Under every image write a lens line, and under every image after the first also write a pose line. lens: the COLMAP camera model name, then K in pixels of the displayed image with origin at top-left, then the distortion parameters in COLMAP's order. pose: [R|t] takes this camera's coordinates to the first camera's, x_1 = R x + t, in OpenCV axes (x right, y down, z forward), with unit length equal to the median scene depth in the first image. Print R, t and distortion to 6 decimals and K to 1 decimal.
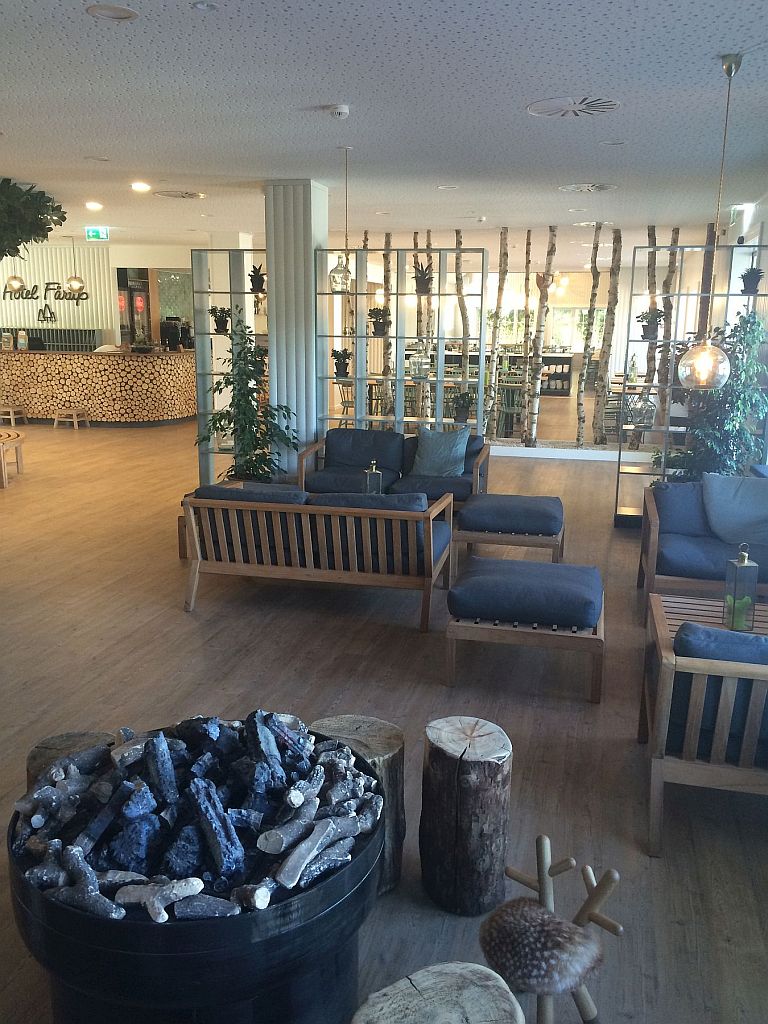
lens RADIAL K [[874.3, 0, 382.8], [0, 874.3, 511.4], [0, 0, 1]] dist [0.056233, 0.000121]
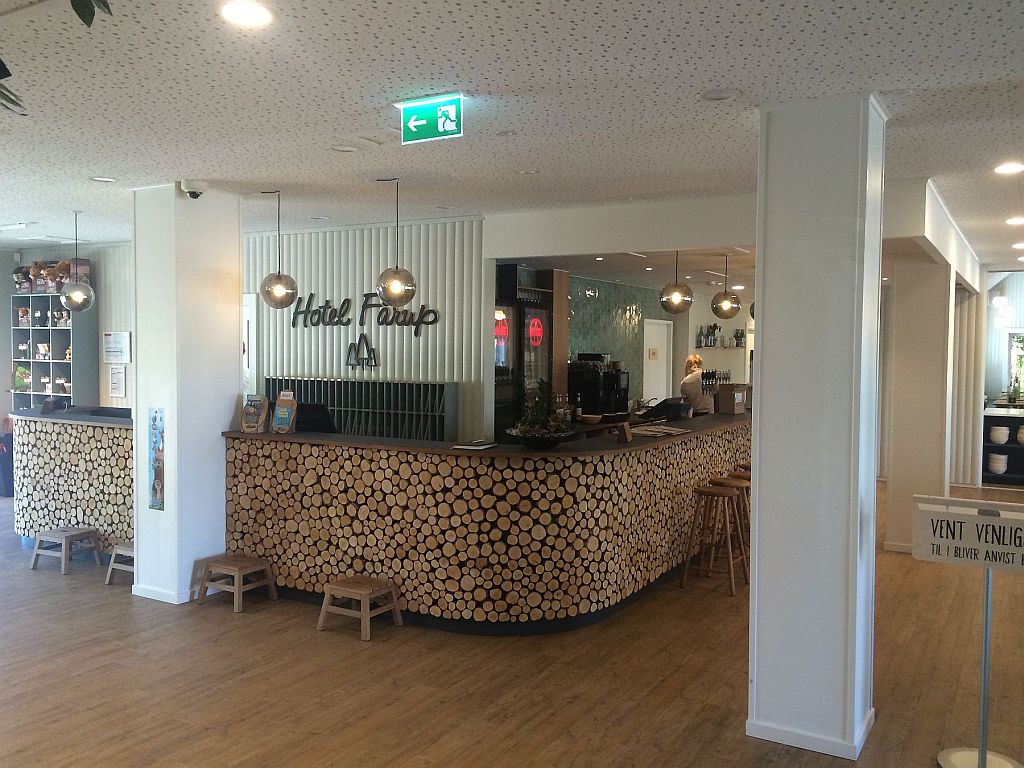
lens RADIAL K [[874.3, 0, 511.6], [0, 874.3, 384.1], [0, 0, 1]] dist [0.056233, 0.000121]
pose [[0.959776, 0.010027, -0.280589, -0.172679], [-0.058712, 0.984435, -0.165651, -0.141787], [0.274561, 0.175462, 0.945426, 0.614149]]
